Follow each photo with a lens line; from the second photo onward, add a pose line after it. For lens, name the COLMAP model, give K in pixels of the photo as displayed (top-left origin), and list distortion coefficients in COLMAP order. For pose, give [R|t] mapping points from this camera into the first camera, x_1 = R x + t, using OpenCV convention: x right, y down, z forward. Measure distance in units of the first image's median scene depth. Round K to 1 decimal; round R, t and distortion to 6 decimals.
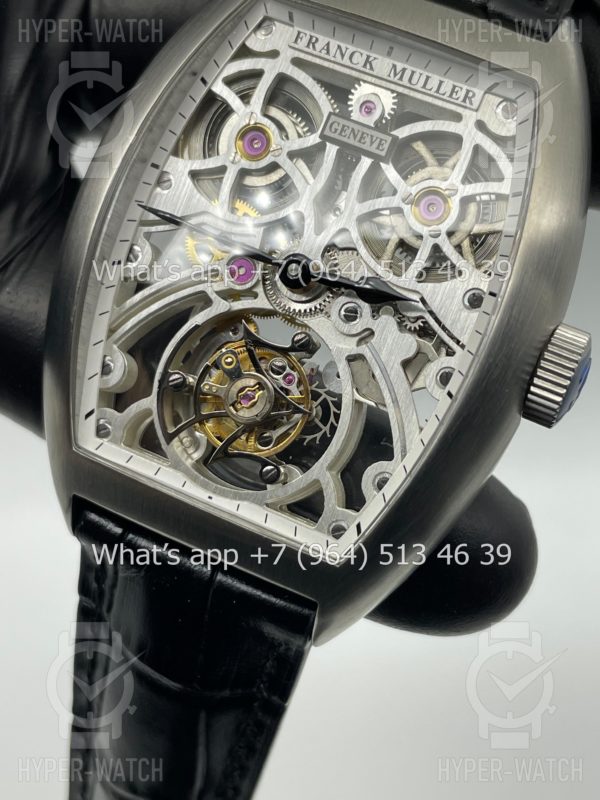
lens RADIAL K [[1272.4, 0, 300.0], [0, 1272.4, 400.0], [0, 0, 1]] dist [0.195131, -0.942145]
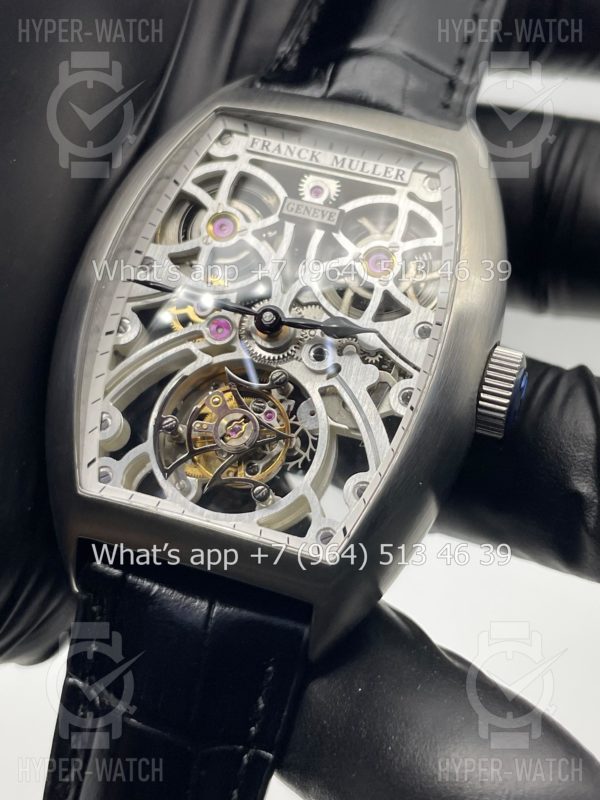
lens RADIAL K [[1272.4, 0, 300.0], [0, 1272.4, 400.0], [0, 0, 1]] dist [0.195131, -0.942145]
pose [[0.993404, -0.065456, 0.094152, -0.087859], [0.087740, 0.962529, -0.256594, 0.264677], [-0.073828, 0.263162, 0.961923, -0.096267]]
